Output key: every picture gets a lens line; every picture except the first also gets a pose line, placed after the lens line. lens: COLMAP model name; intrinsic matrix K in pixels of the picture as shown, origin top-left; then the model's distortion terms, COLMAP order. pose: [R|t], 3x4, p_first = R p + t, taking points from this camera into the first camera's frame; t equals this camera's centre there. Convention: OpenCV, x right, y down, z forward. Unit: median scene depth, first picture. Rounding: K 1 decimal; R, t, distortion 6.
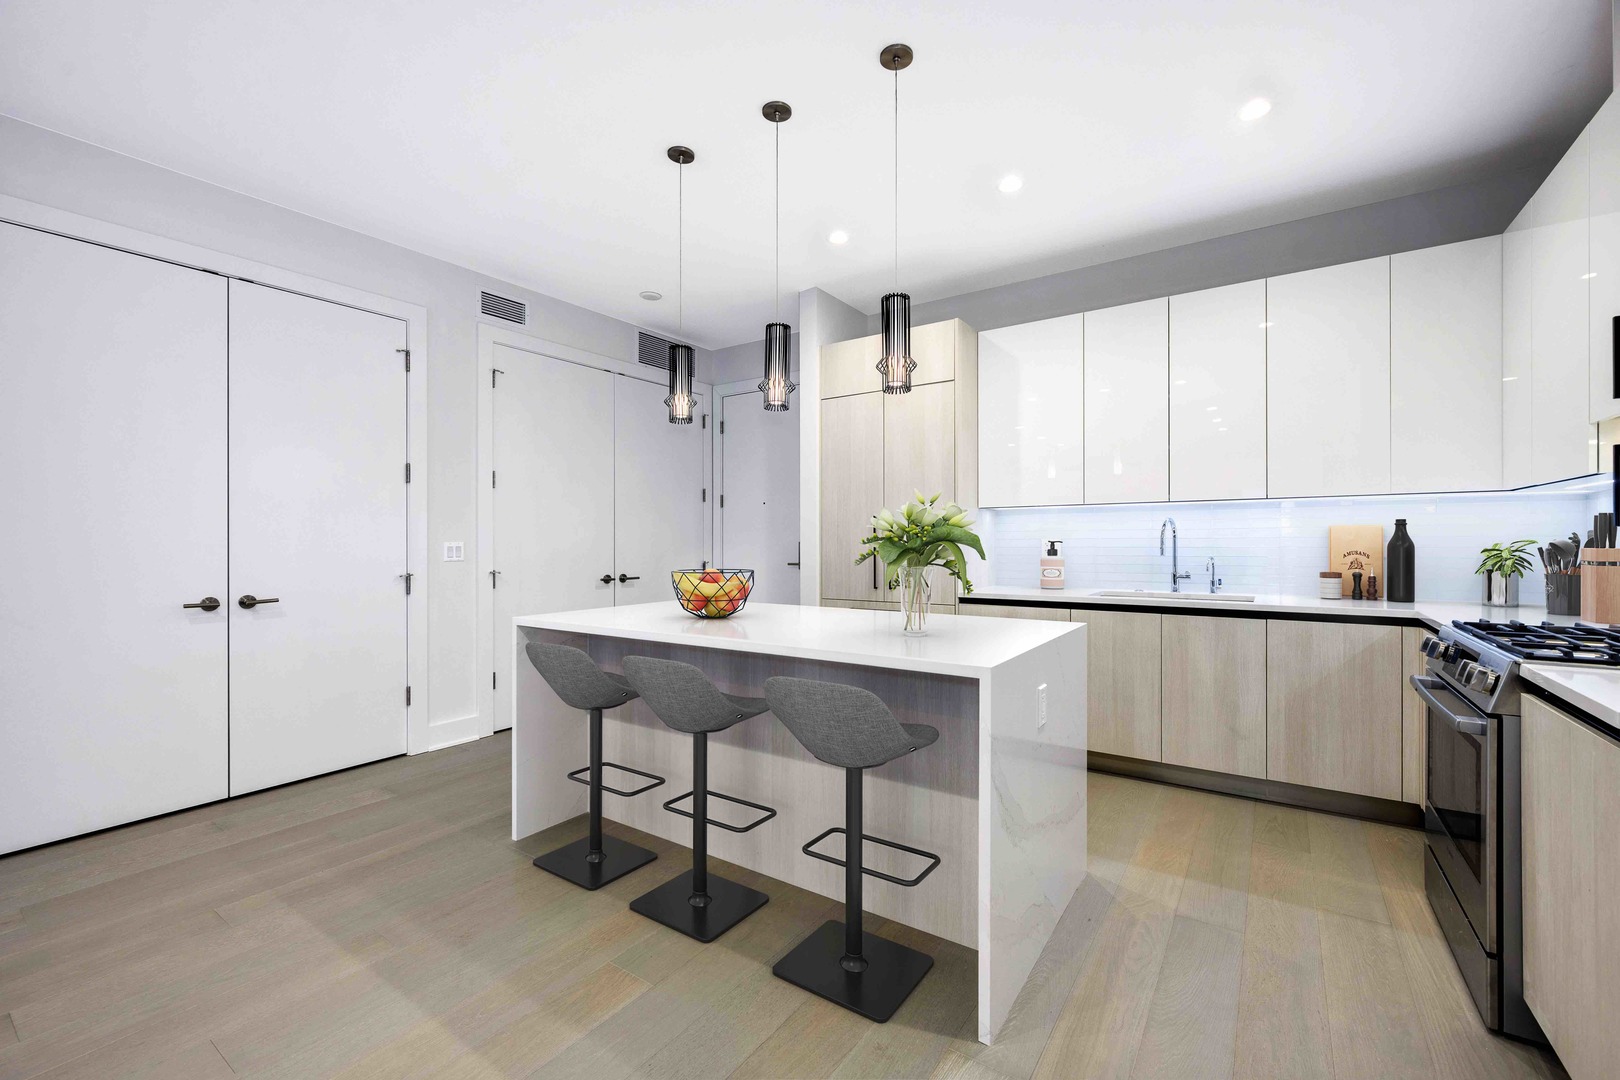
lens RADIAL K [[669.8, 0, 823.3], [0, 669.8, 545.9], [0, 0, 1]] dist [0.002497, 0.000091]
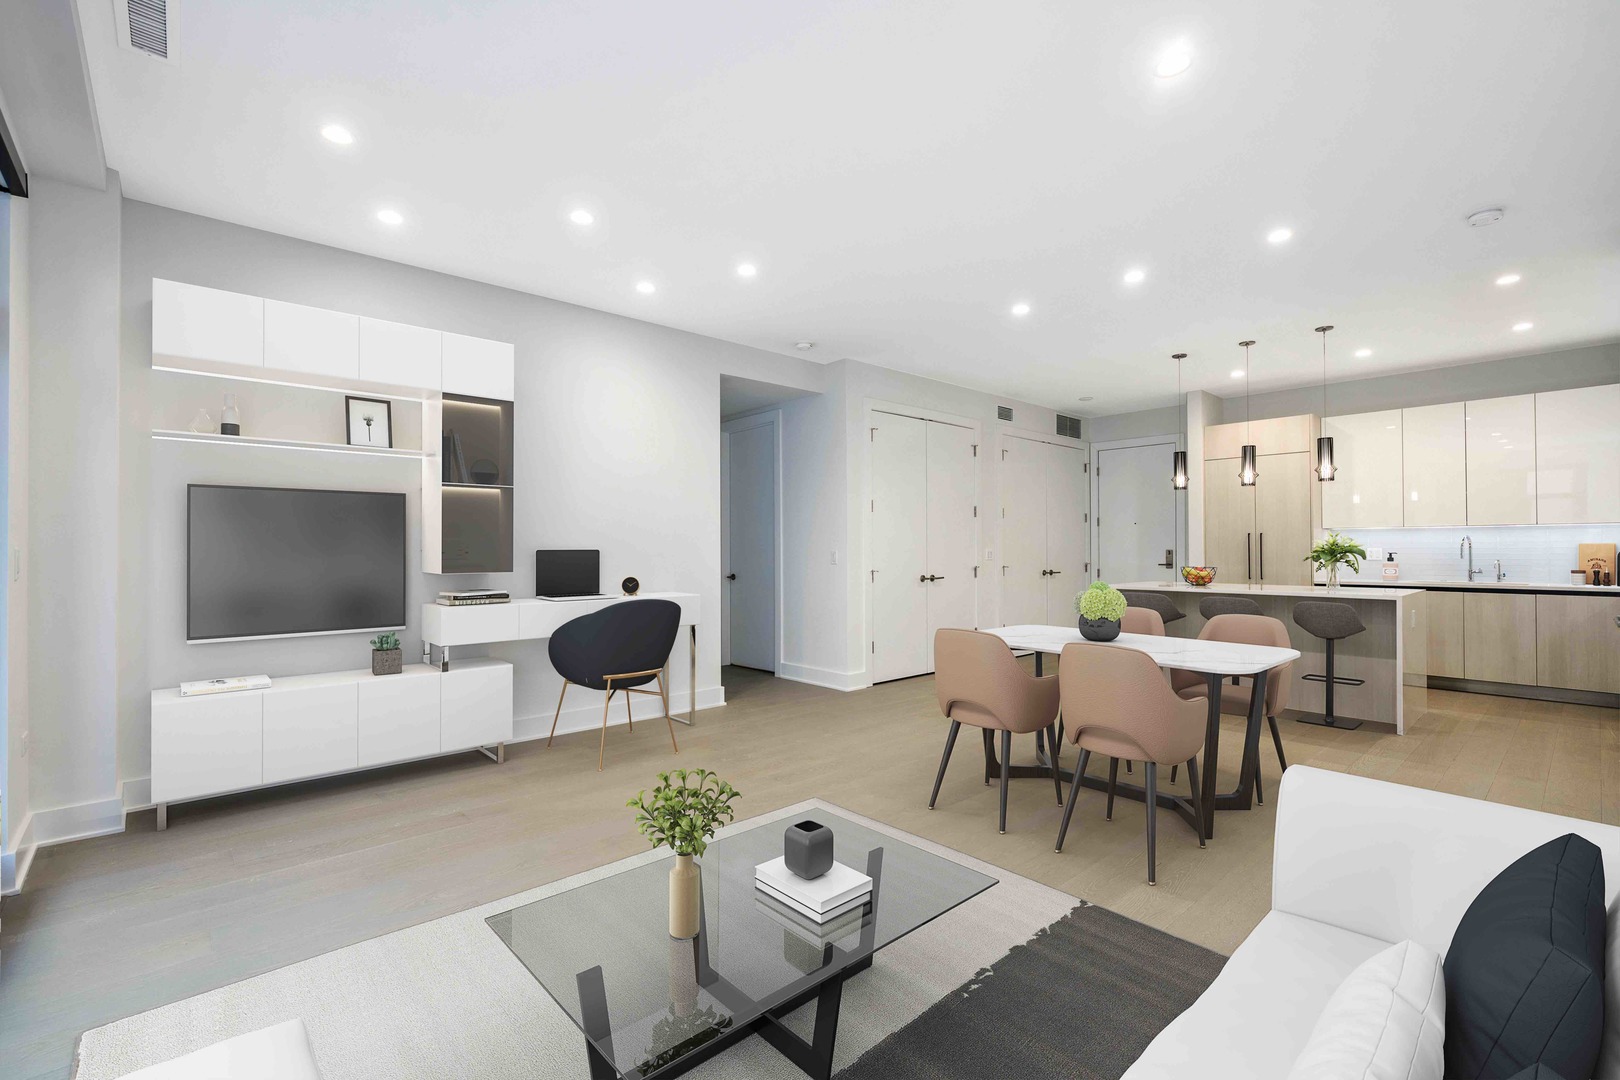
lens RADIAL K [[689.0, 0, 842.4], [0, 689.0, 544.8], [0, 0, 1]] dist [-0.000612, 0.000684]
pose [[0.974196, 0.000527, -0.225703, -0.651029], [-0.003279, 0.999925, -0.011818, 0.006193], [0.225680, 0.012253, 0.974124, -1.085964]]
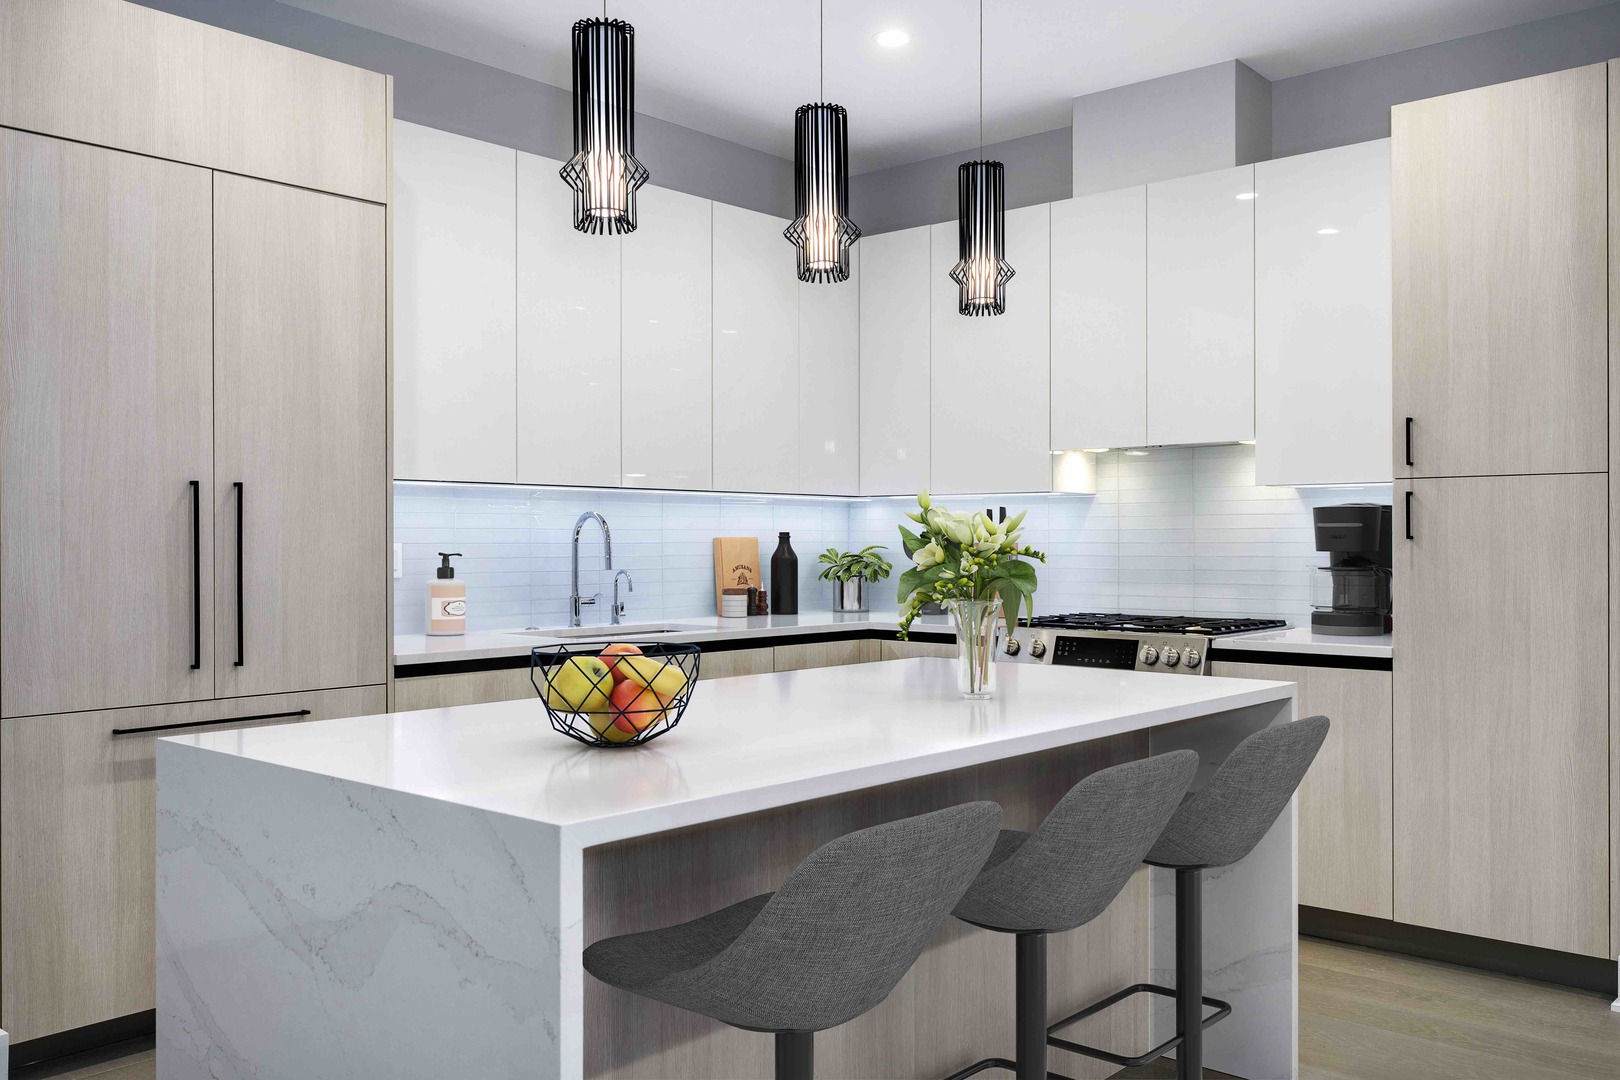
lens RADIAL K [[1295.3, 0, 802.5], [0, 1295.3, 553.6], [0, 0, 1]] dist [-0.018555, 0.001438]
pose [[0.146883, -0.005319, 0.989140, -0.794200], [0.009839, 0.999944, 0.003916, -0.005147], [-0.989105, 0.009157, 0.146927, 0.701139]]
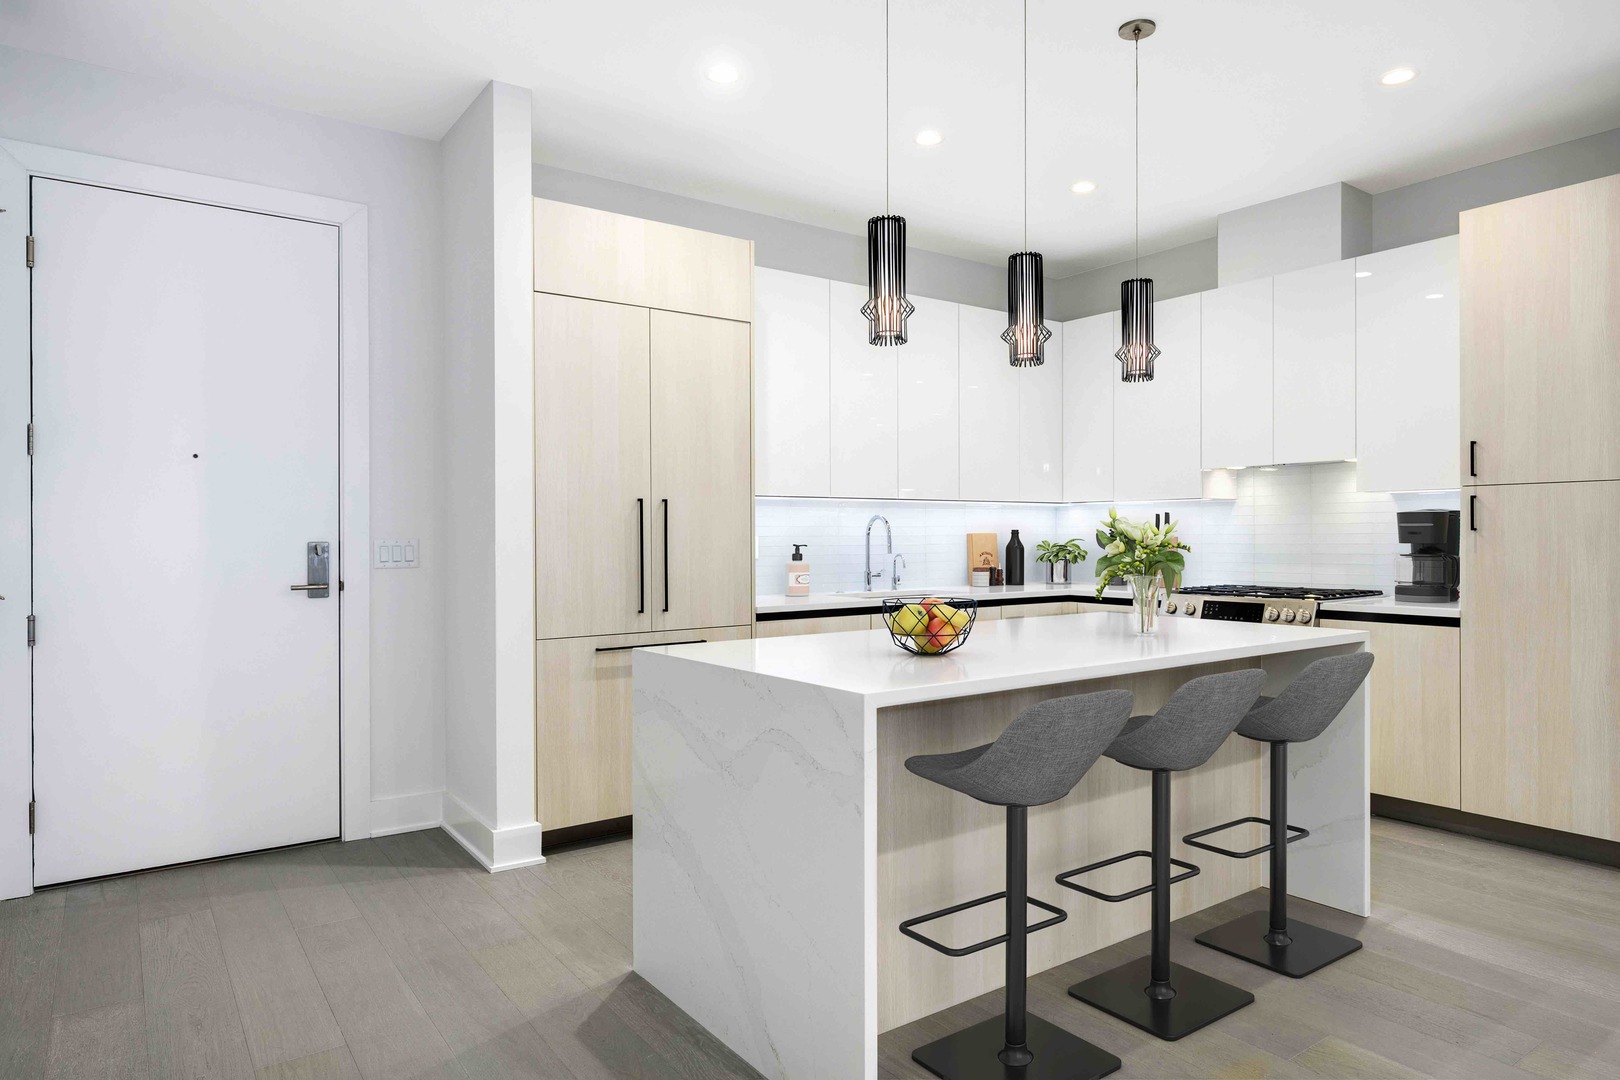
lens RADIAL K [[964.3, 0, 834.3], [0, 964.3, 543.0], [0, 0, 1]] dist [0.009236, -0.001890]
pose [[0.345391, -0.003824, 0.938451, -0.944754], [0.012134, 0.999926, -0.000391, -0.001879], [-0.938381, 0.011522, 0.345412, 0.656847]]
